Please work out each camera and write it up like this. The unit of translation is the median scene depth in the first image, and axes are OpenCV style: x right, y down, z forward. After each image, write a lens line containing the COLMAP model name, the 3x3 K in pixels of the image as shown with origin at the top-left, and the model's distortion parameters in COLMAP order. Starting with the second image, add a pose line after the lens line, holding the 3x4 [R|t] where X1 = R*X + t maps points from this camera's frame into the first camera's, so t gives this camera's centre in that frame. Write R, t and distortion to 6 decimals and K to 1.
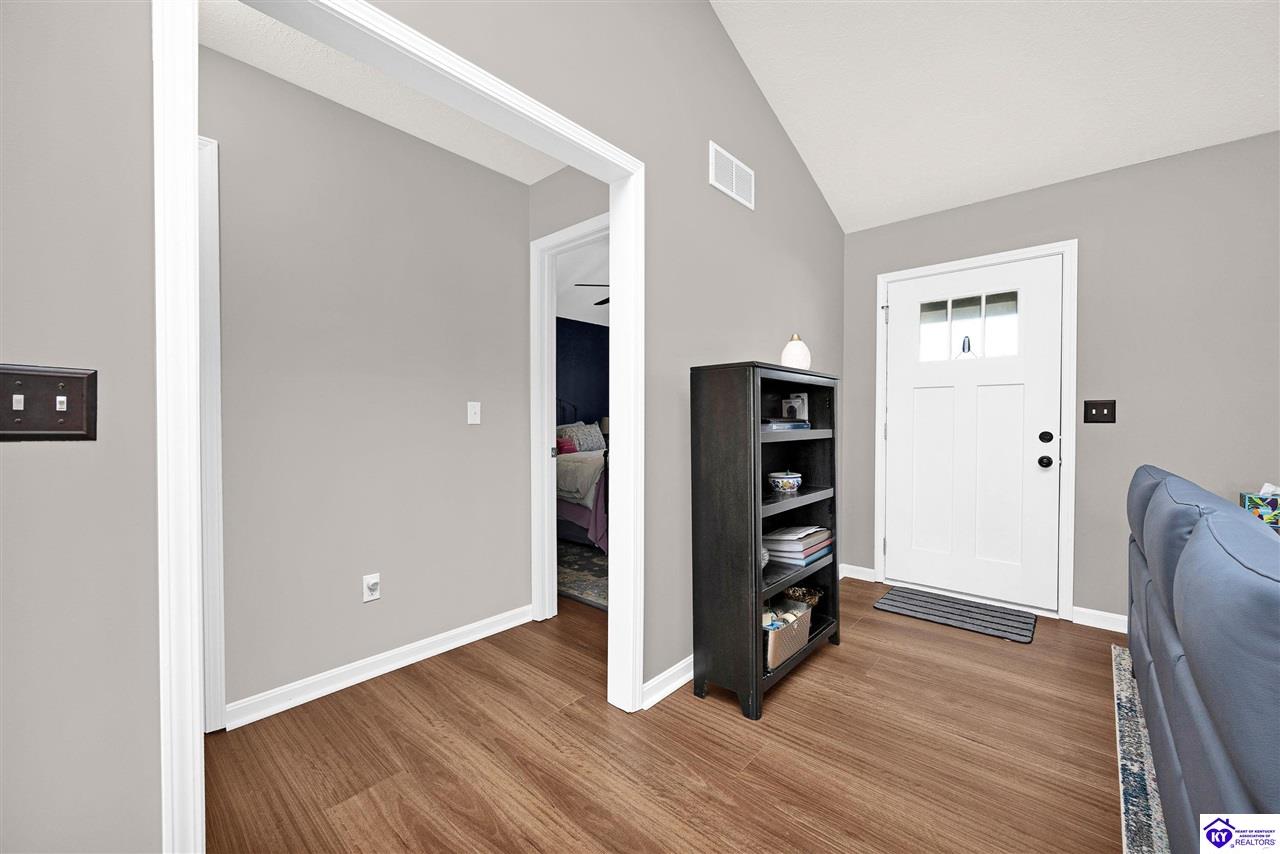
lens RADIAL K [[491.9, 0, 642.3], [0, 491.9, 423.1], [0, 0, 1]] dist [-0.005261, -0.000187]
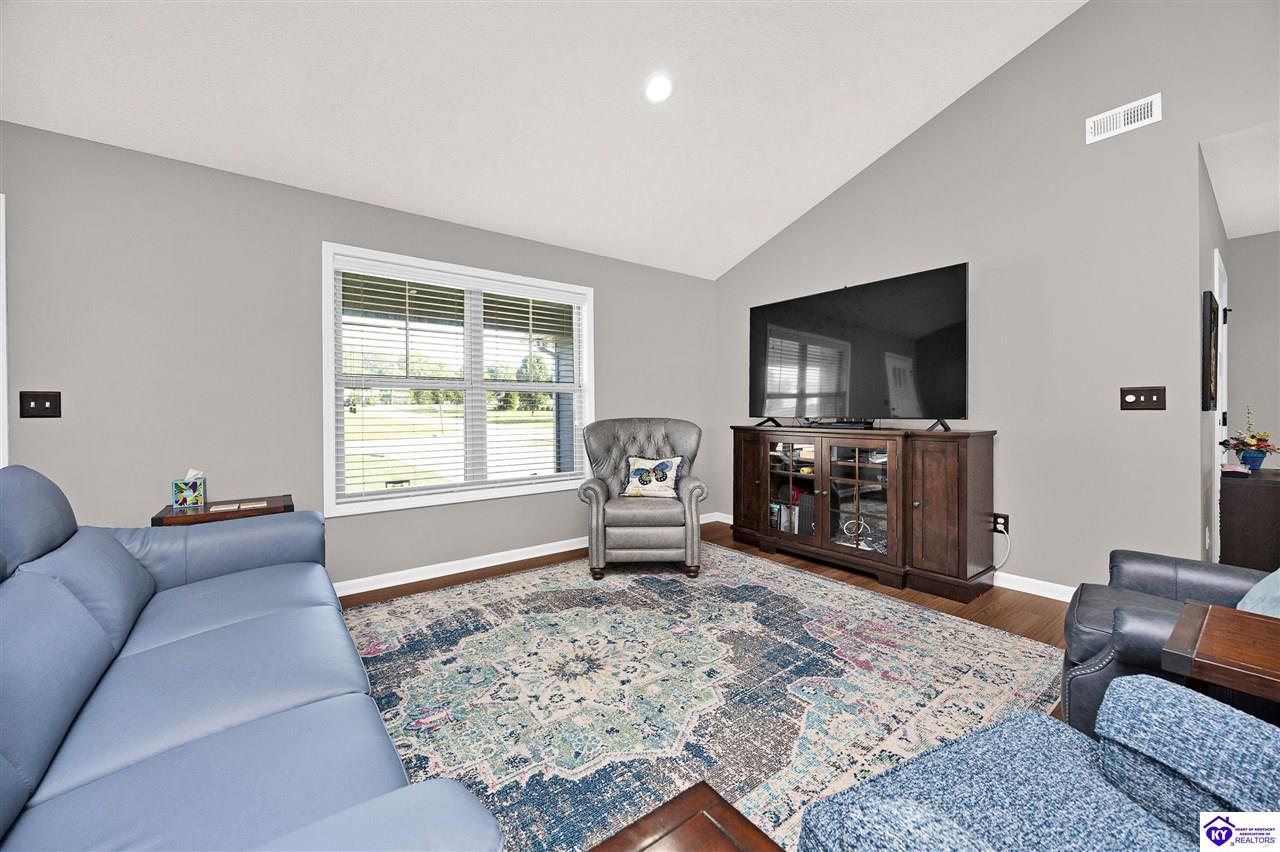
lens RADIAL K [[491.9, 0, 637.8], [0, 491.9, 413.6], [0, 0, 1]] dist [-0.005261, -0.000187]
pose [[0.197920, -0.007779, 0.980187, 0.332534], [0.013215, 0.999899, 0.005267, 0.001884], [-0.980129, 0.011910, 0.198003, -0.218662]]
